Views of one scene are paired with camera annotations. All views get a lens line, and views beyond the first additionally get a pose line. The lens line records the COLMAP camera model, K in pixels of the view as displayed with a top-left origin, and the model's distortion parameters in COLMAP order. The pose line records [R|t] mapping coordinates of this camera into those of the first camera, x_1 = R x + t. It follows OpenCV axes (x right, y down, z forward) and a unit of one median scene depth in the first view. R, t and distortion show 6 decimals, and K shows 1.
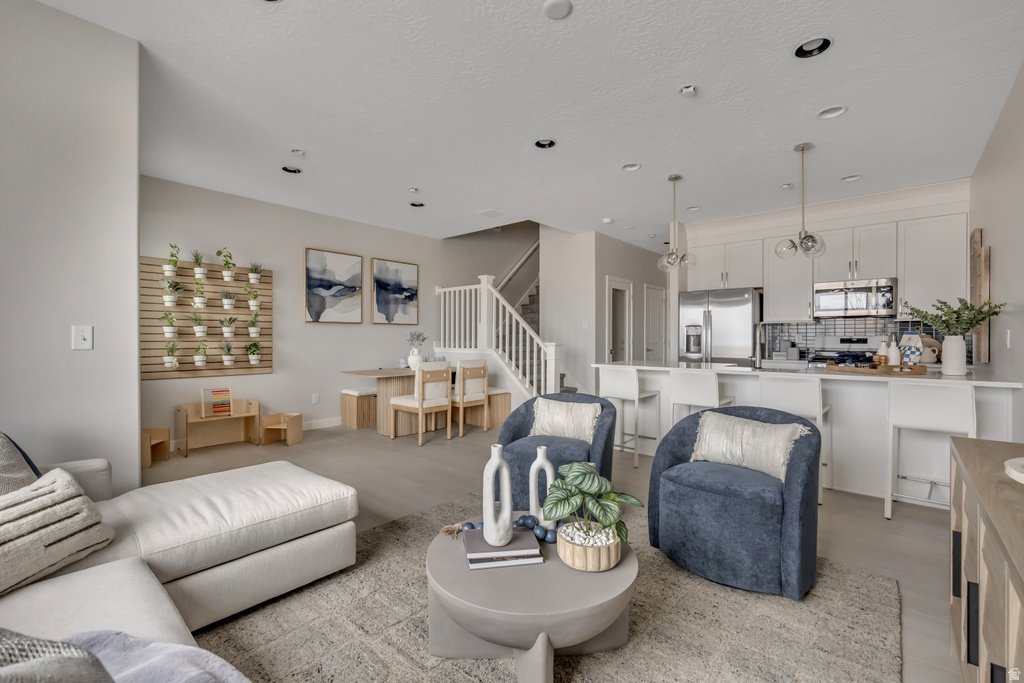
lens RADIAL K [[456.3, 0, 510.8], [0, 456.3, 338.5], [0, 0, 1]] dist [0.002632, 0.000323]
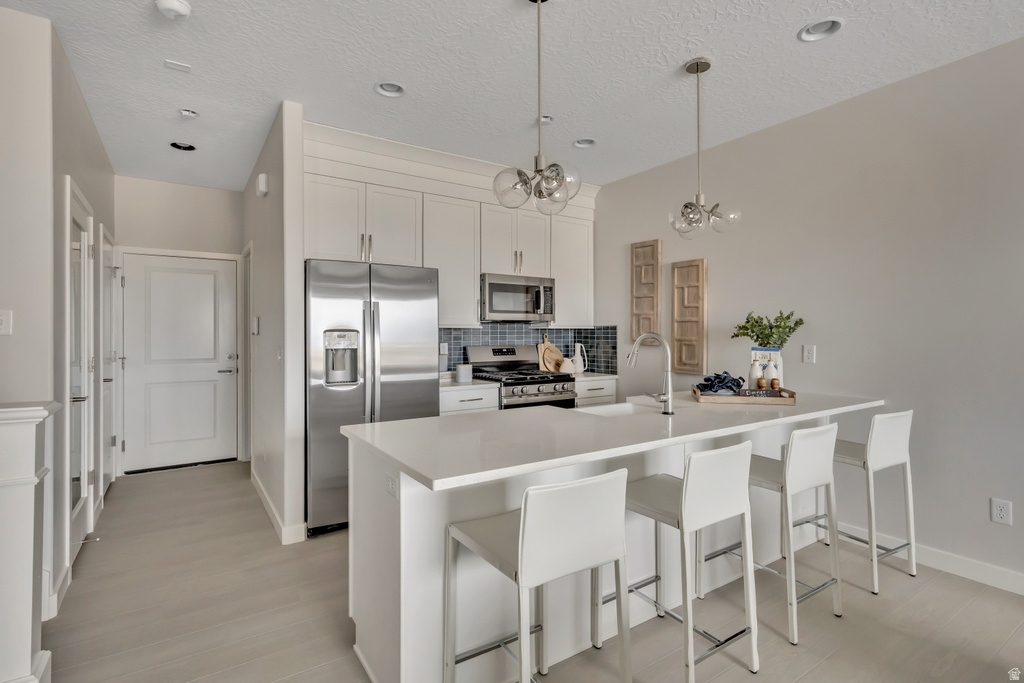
lens RADIAL K [[516.0, 0, 513.9], [0, 516.0, 332.8], [0, 0, 1]] dist [0.014896, 0.000110]
pose [[0.267908, 0.001917, 0.963443, -0.093412], [0.004871, 0.999983, -0.003344, -0.022033], [-0.963432, 0.005589, 0.267894, 0.675125]]
